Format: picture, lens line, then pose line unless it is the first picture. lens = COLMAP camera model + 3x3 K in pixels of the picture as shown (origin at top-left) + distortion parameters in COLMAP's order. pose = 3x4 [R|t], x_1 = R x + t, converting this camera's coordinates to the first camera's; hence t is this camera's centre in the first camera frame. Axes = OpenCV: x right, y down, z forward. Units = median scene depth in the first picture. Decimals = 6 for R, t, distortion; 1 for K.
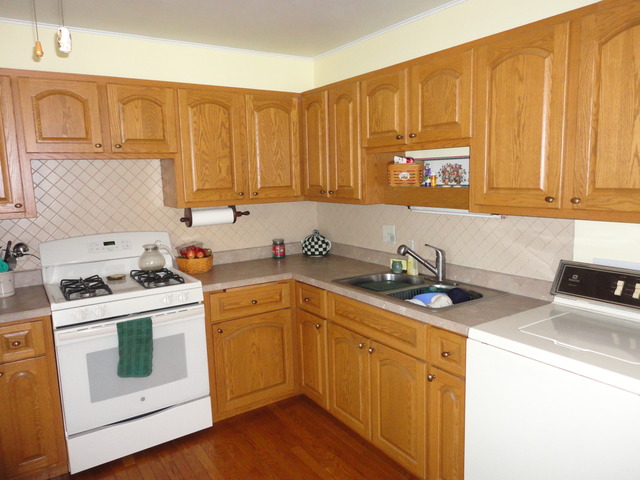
lens RADIAL K [[468.1, 0, 318.0], [0, 468.1, 239.5], [0, 0, 1]] dist [-0.001446, 0.005668]
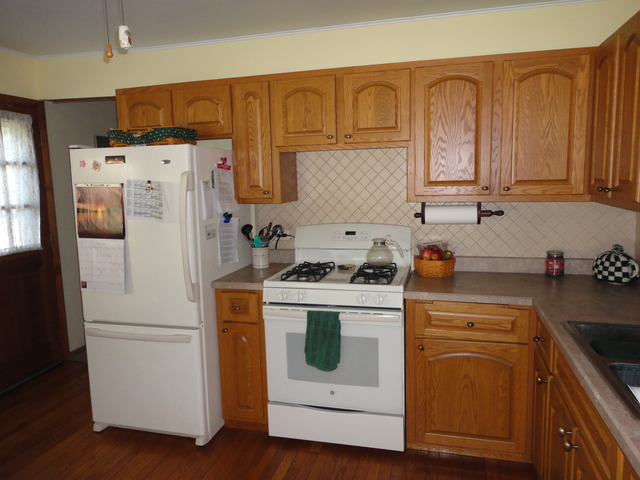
lens RADIAL K [[468.1, 0, 318.1], [0, 468.1, 238.8], [0, 0, 1]] dist [-0.001446, 0.005668]
pose [[0.661084, 0.108629, -0.742407, 0.280741], [-0.100026, 0.993392, 0.056284, -0.031667], [0.743615, 0.037052, 0.667581, 0.283582]]
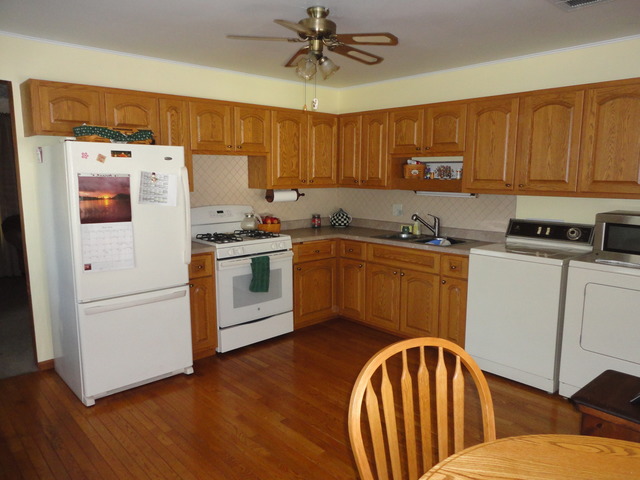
lens RADIAL K [[468.1, 0, 319.0], [0, 468.1, 240.2], [0, 0, 1]] dist [-0.001446, 0.005668]
pose [[0.986711, 0.007343, 0.162316, -0.399339], [-0.007848, 0.999966, 0.002473, 0.096753], [-0.162293, -0.003714, 0.986736, -0.537809]]
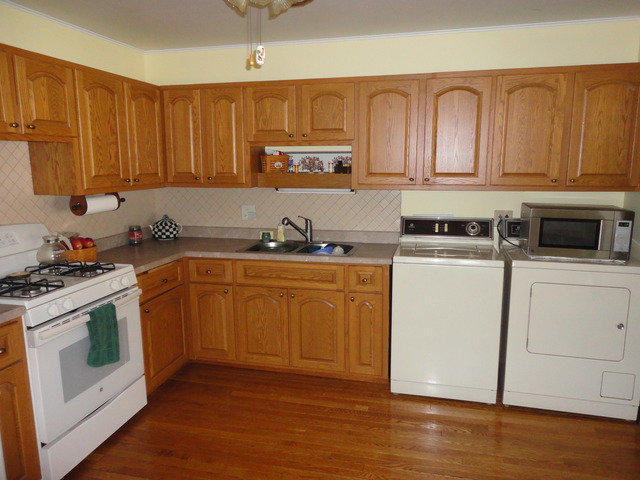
lens RADIAL K [[468.1, 0, 318.9], [0, 468.1, 240.5], [0, 0, 1]] dist [-0.001446, 0.005668]
pose [[0.735296, -0.092328, 0.671428, -0.618433], [0.079796, 0.995581, 0.049515, 0.017261], [-0.673032, 0.017169, 0.739414, -0.033180]]
